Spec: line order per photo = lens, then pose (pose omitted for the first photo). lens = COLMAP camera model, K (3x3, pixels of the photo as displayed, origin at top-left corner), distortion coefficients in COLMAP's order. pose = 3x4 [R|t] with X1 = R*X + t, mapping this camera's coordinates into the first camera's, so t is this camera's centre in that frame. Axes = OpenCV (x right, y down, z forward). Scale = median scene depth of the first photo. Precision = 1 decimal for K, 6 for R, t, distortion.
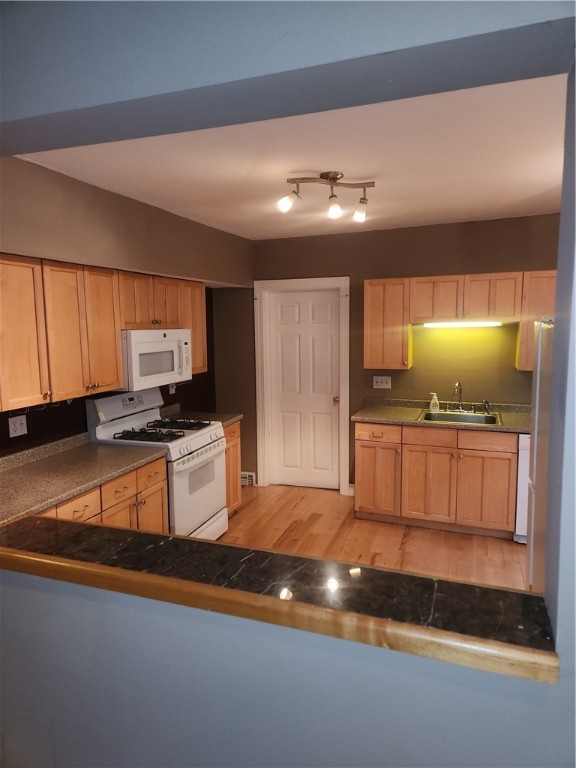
lens RADIAL K [[507.6, 0, 296.1], [0, 507.6, 387.8], [0, 0, 1]] dist [0.079824, -0.063689]
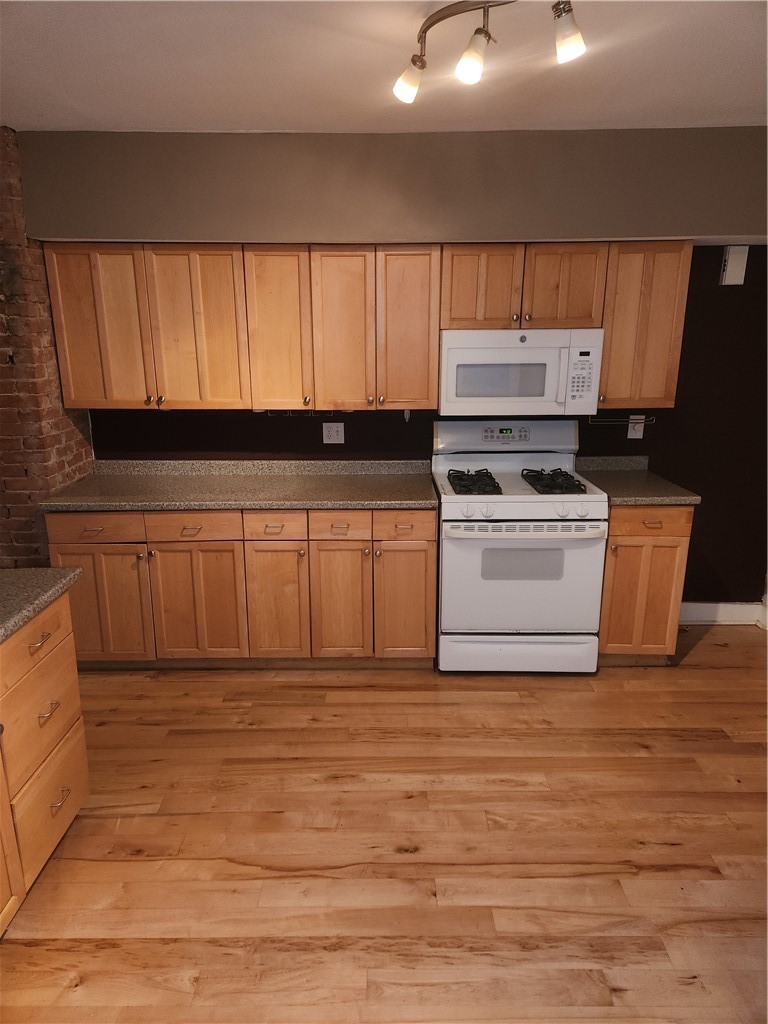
lens RADIAL K [[676.8, 0, 380.4], [0, 676.8, 508.5], [0, 0, 1]] dist [0.079824, -0.063689]
pose [[0.316368, 0.245657, -0.916277, 0.485365], [-0.125137, 0.968255, 0.216385, -0.052911], [0.940347, 0.046203, 0.337065, 0.491720]]
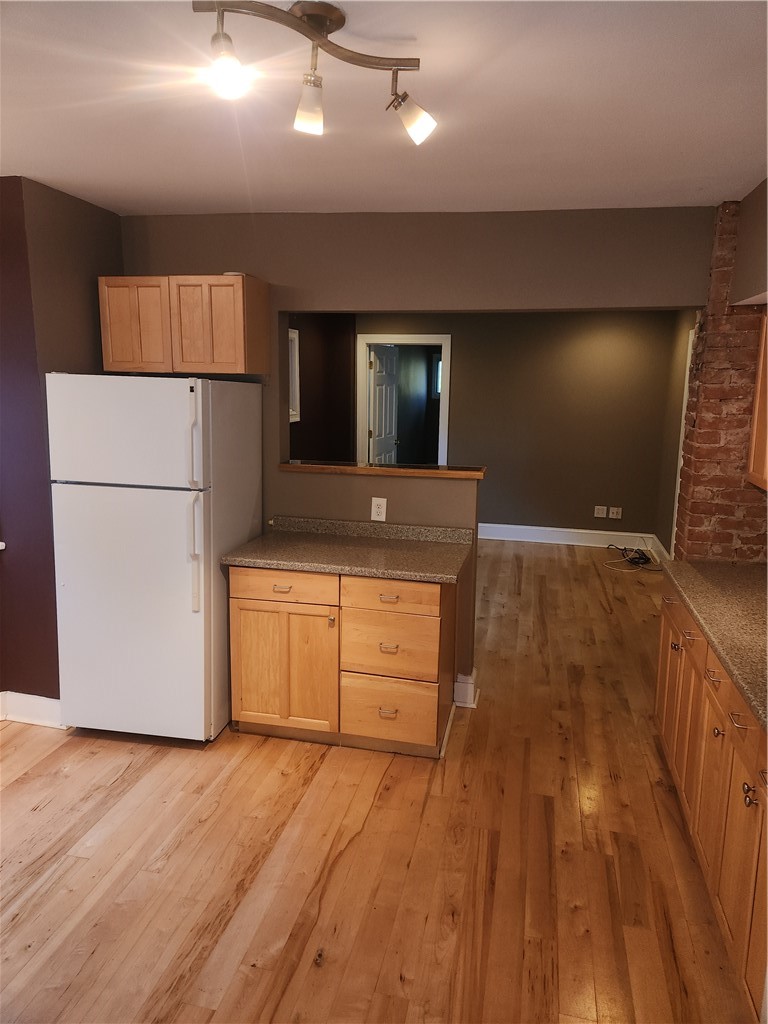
lens RADIAL K [[676.8, 0, 385.4], [0, 676.8, 501.6], [0, 0, 1]] dist [0.079824, -0.063689]
pose [[-0.995146, 0.013758, -0.097441, 0.047806], [-0.016708, 0.952180, 0.305080, -0.147211], [0.096979, 0.305227, -0.947329, 1.100948]]
